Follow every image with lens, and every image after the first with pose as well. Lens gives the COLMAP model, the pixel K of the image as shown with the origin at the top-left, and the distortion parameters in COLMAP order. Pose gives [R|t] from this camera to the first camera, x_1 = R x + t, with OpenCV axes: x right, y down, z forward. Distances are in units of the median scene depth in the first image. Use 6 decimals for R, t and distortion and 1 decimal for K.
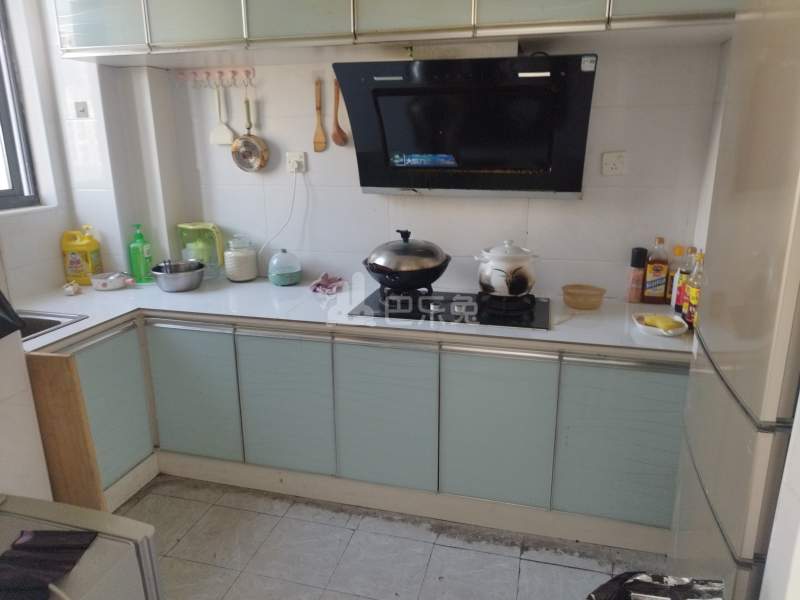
lens RADIAL K [[570.9, 0, 391.8], [0, 570.9, 299.0], [0, 0, 1]] dist [0.010445, -0.002761]
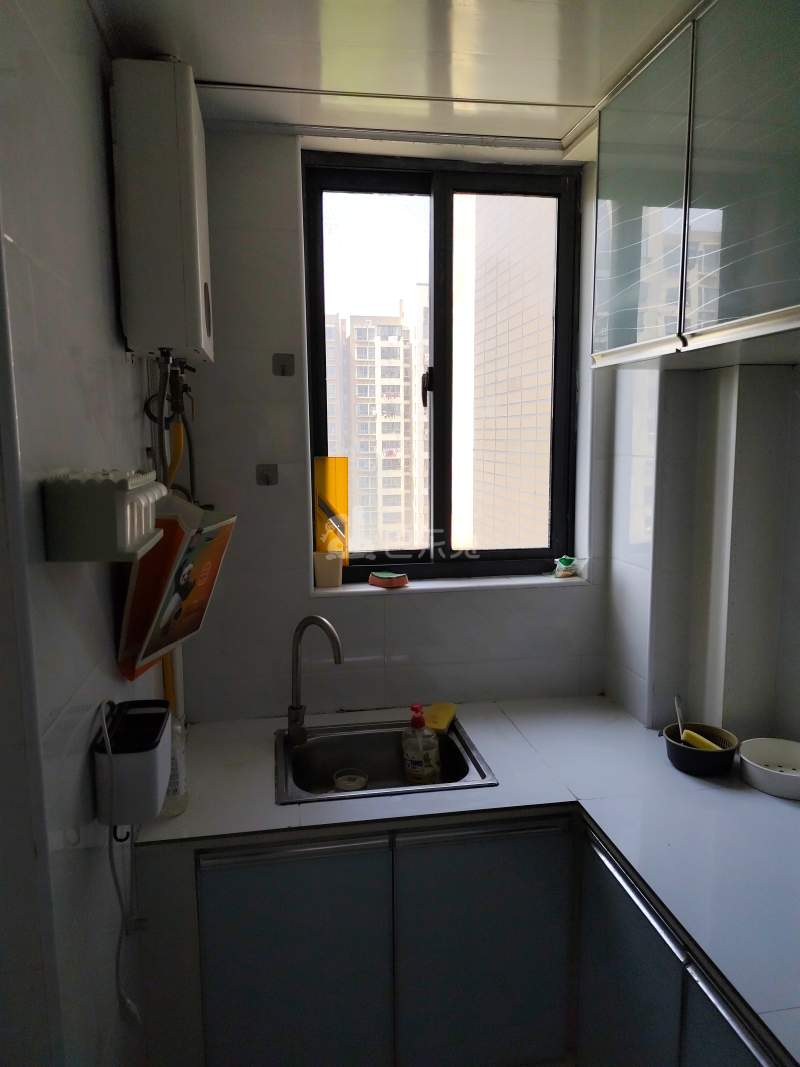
lens RADIAL K [[725.0, 0, 400.0], [0, 725.0, 533.5], [0, 0, 1]] dist [0.005579, 0.000012]
pose [[0.423471, 0.126150, -0.897084, 0.079482], [-0.231658, 0.972412, 0.027388, -0.212497], [0.875790, 0.196219, 0.441011, 0.485704]]
